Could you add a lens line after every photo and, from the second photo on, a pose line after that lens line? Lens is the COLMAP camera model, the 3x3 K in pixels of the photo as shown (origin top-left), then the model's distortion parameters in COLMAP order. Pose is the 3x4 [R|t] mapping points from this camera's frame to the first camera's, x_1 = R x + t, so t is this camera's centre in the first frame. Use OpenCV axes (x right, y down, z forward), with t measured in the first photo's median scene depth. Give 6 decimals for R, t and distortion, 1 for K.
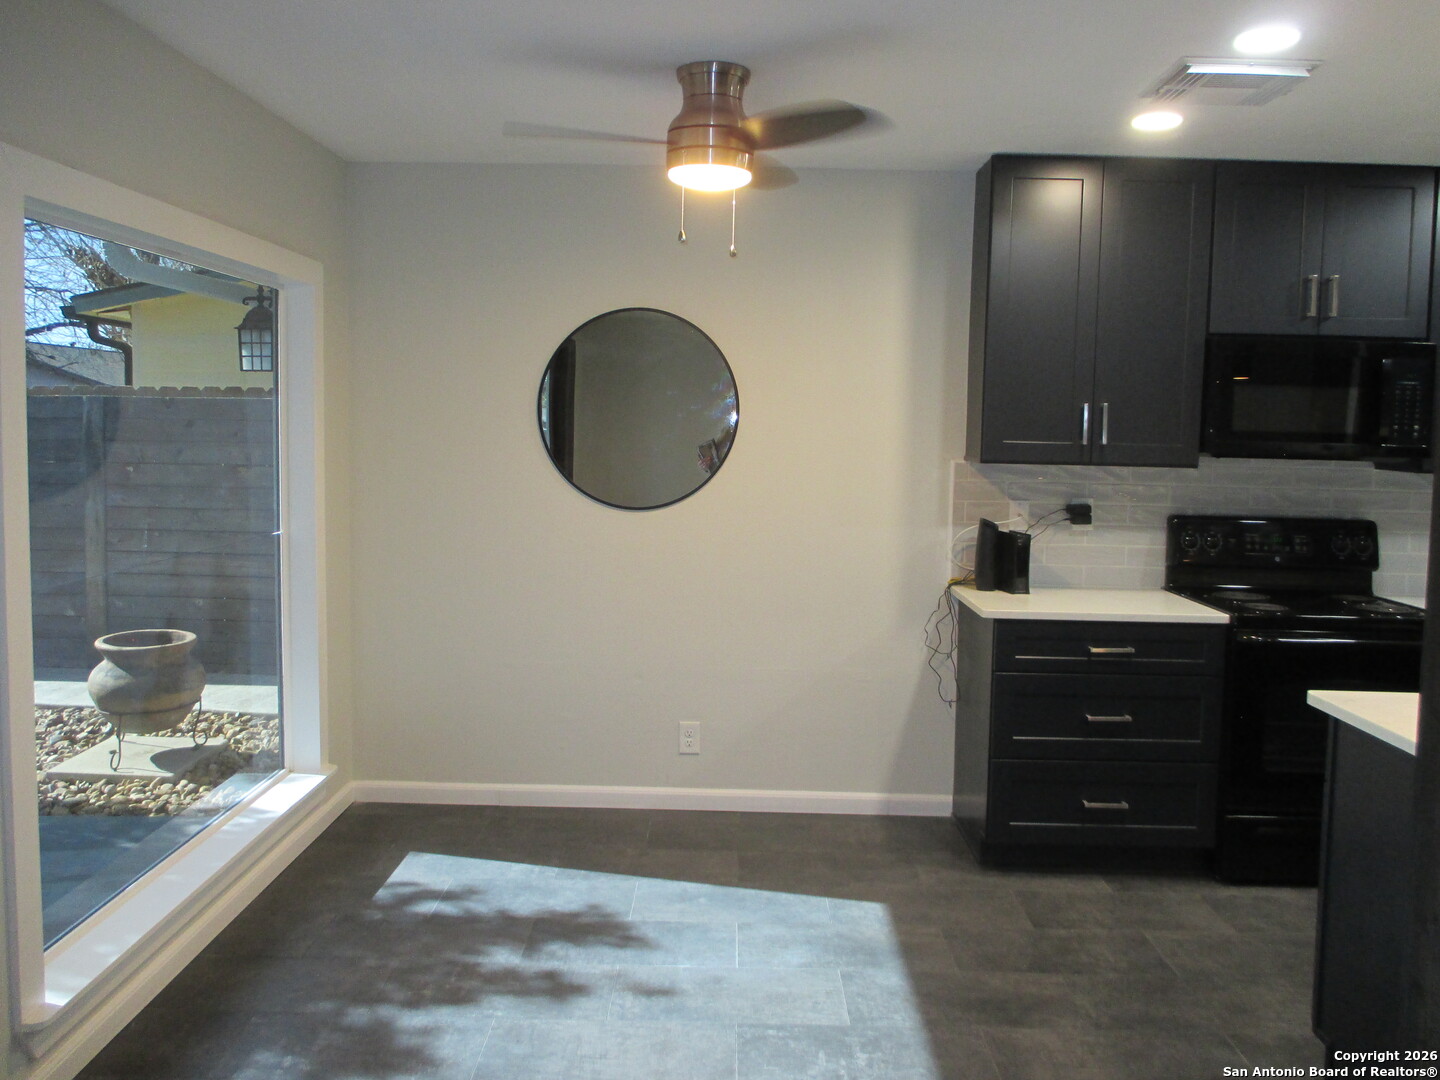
lens RADIAL K [[1191.3, 0, 718.7], [0, 1191.3, 523.7], [0, 0, 1]] dist [-0.023293, -0.004401]
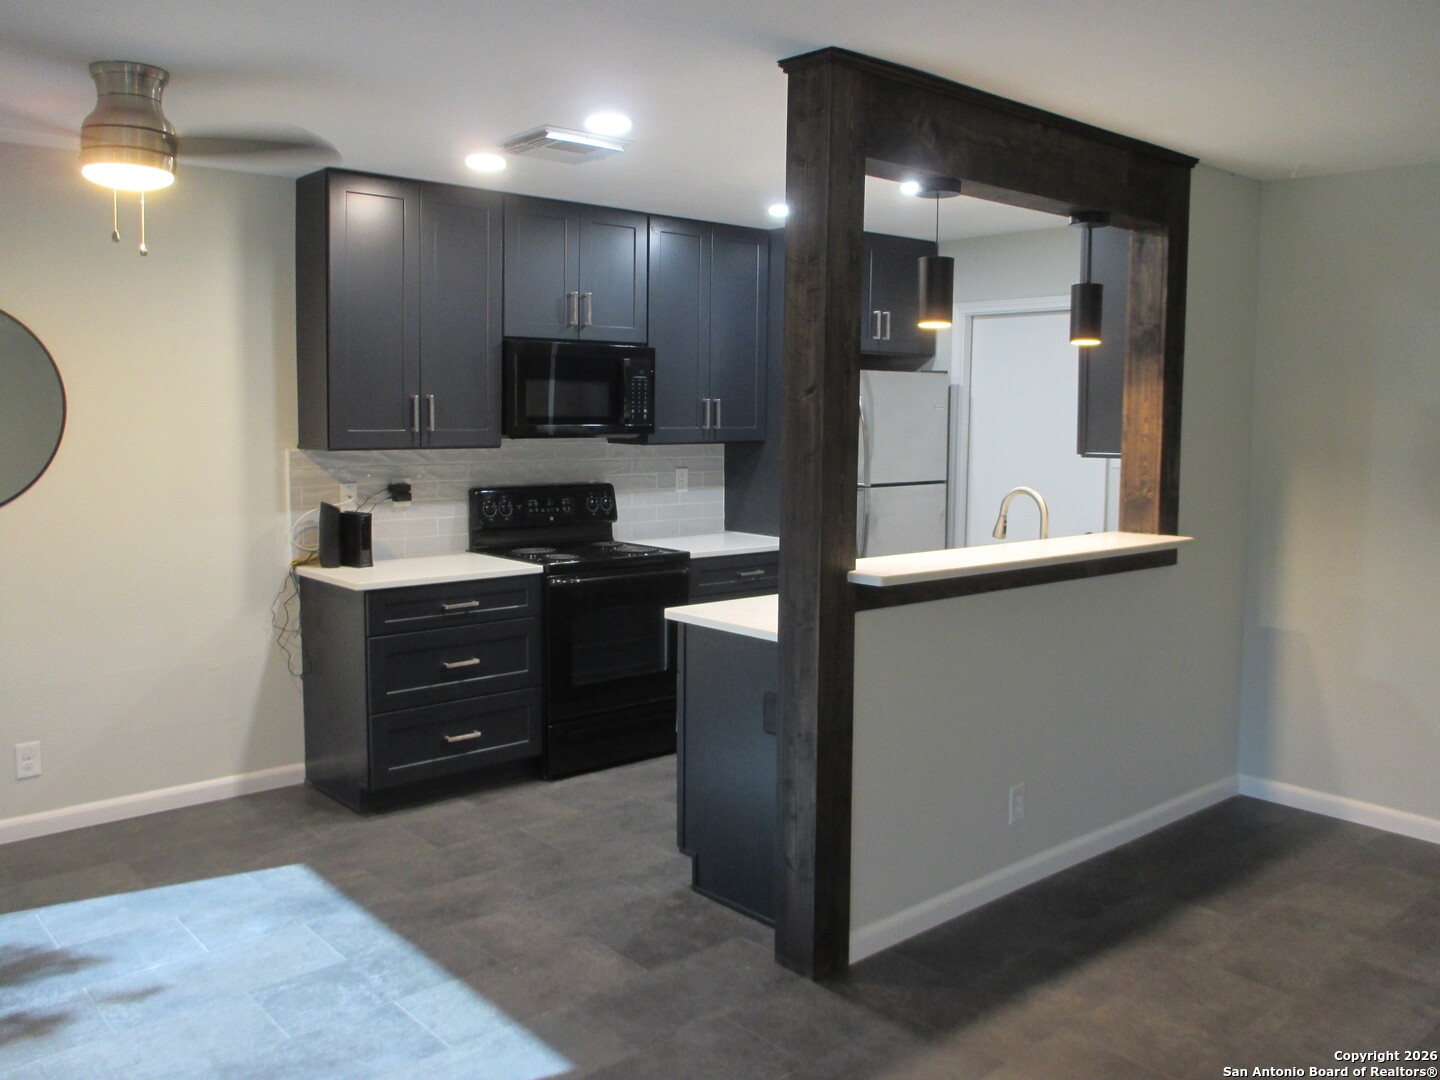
lens RADIAL K [[1204.4, 0, 720.0], [0, 1204.4, 540.0], [0, 0, 1]] dist [-0.008252, -0.002046]
pose [[0.736792, -0.088715, 0.670274, -0.267426], [0.064931, 0.996057, 0.060459, -0.013648], [-0.672994, -0.001024, 0.739647, -0.058141]]
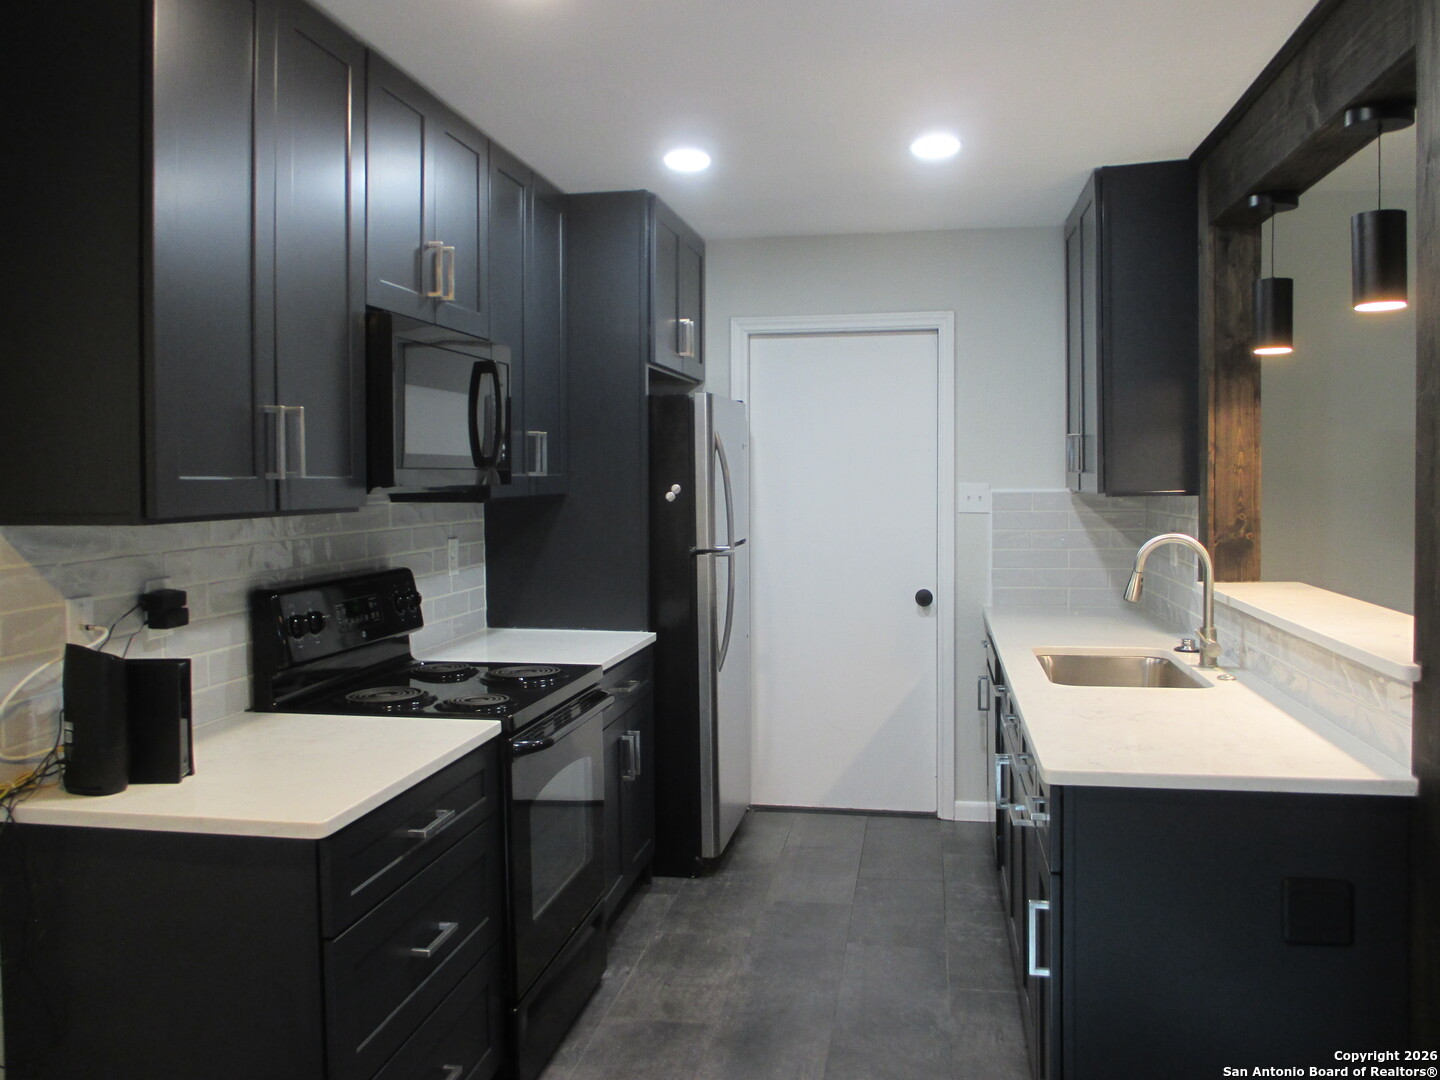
lens RADIAL K [[1204.4, 0, 720.0], [0, 1204.4, 540.0], [0, 0, 1]] dist [-0.008252, -0.002046]
pose [[0.147800, -0.076842, 0.986028, -0.223704], [0.093811, 0.993571, 0.063368, -0.055811], [-0.984558, 0.083135, 0.154058, 0.720586]]
